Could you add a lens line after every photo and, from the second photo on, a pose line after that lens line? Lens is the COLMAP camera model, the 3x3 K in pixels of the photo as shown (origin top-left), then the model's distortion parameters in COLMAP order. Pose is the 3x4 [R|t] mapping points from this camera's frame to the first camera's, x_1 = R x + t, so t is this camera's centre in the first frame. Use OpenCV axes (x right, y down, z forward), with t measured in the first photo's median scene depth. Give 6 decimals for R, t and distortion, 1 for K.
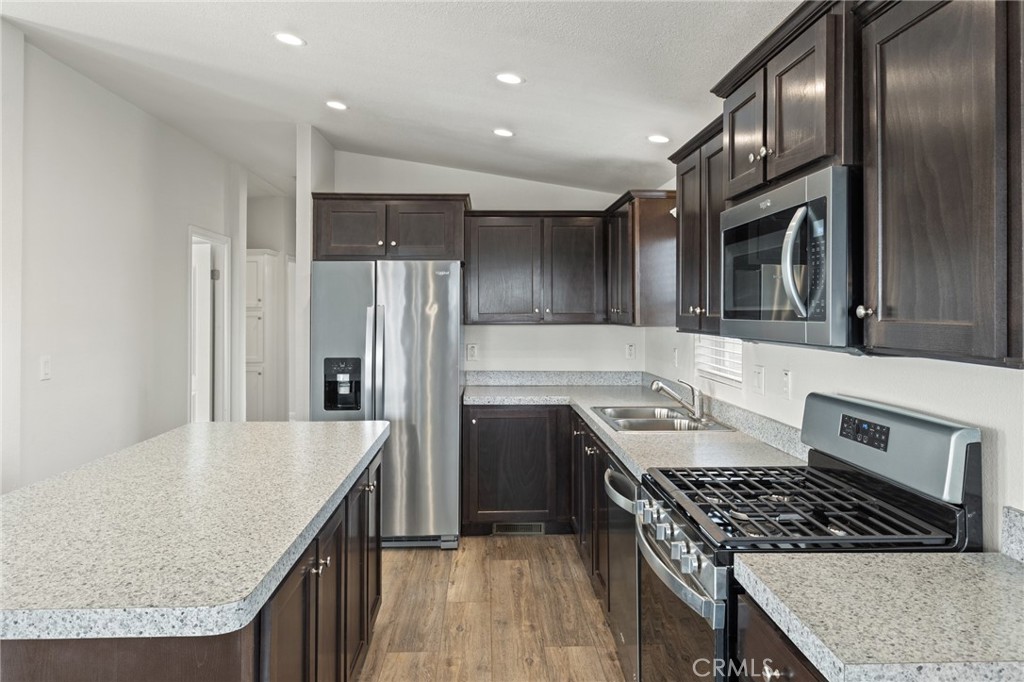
lens RADIAL K [[704.7, 0, 511.3], [0, 704.7, 314.8], [0, 0, 1]] dist [-0.006858, -0.003501]
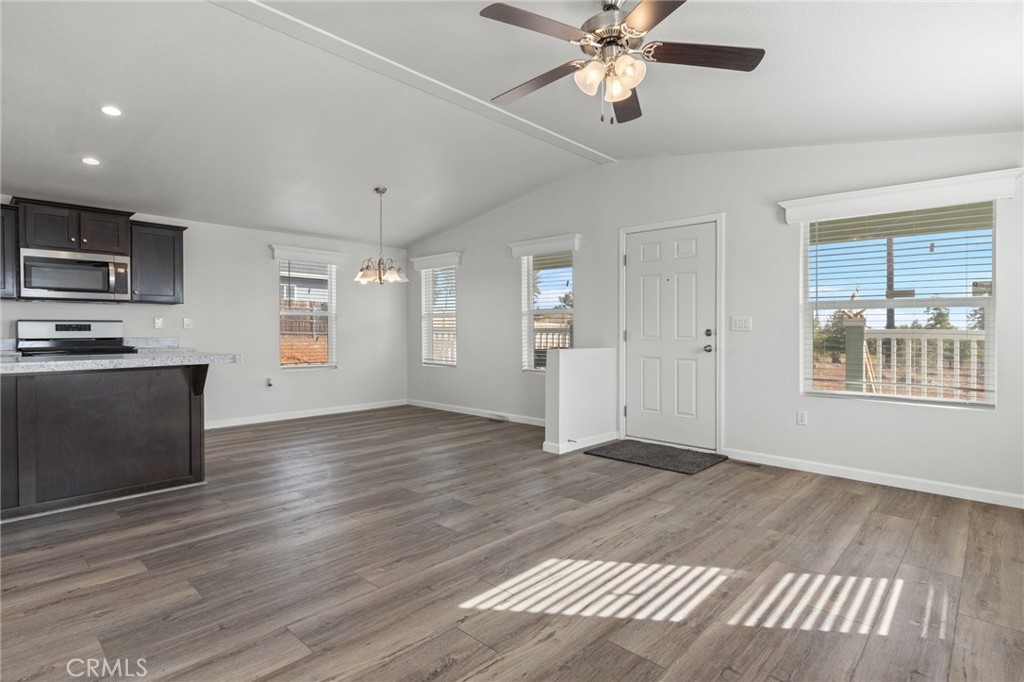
lens RADIAL K [[526.1, 0, 519.0], [0, 526.1, 339.6], [0, 0, 1]] dist [0.002060, 0.000658]
pose [[-0.702587, -0.013515, 0.711470, -2.234053], [0.002214, 0.999773, 0.021178, 0.143111], [-0.711595, 0.016454, -0.702398, 1.026426]]
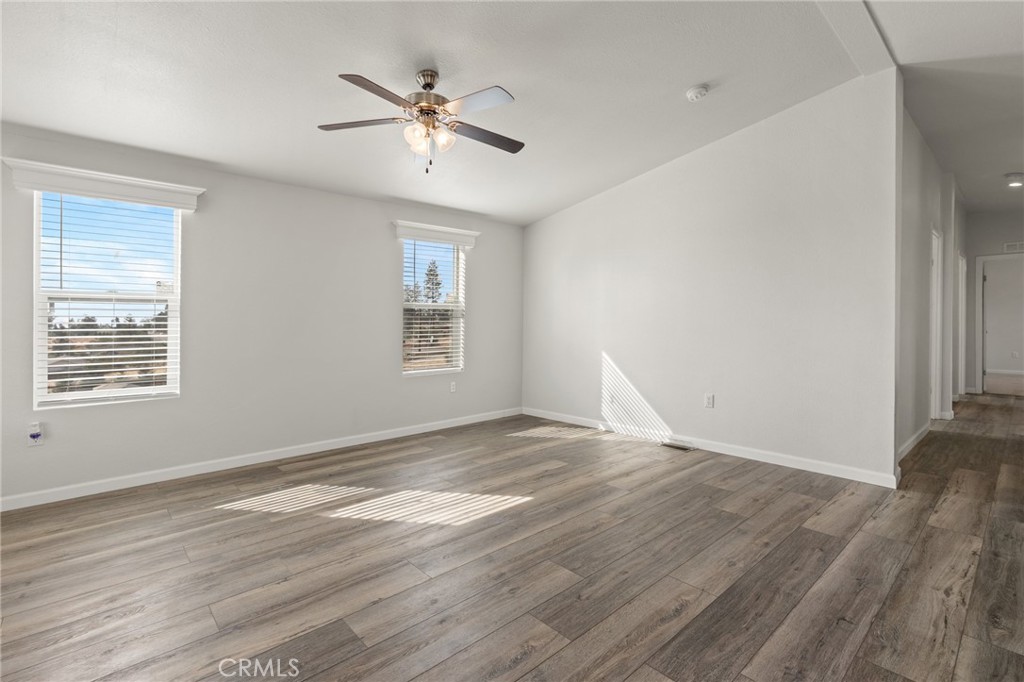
lens RADIAL K [[464.2, 0, 508.2], [0, 464.2, 322.5], [0, 0, 1]] dist [-0.012777, -0.000147]
pose [[0.630575, -0.003397, -0.776121, -0.626366], [0.001335, 0.999994, -0.003292, 0.144471], [0.776127, 0.001040, 0.630576, -0.346360]]
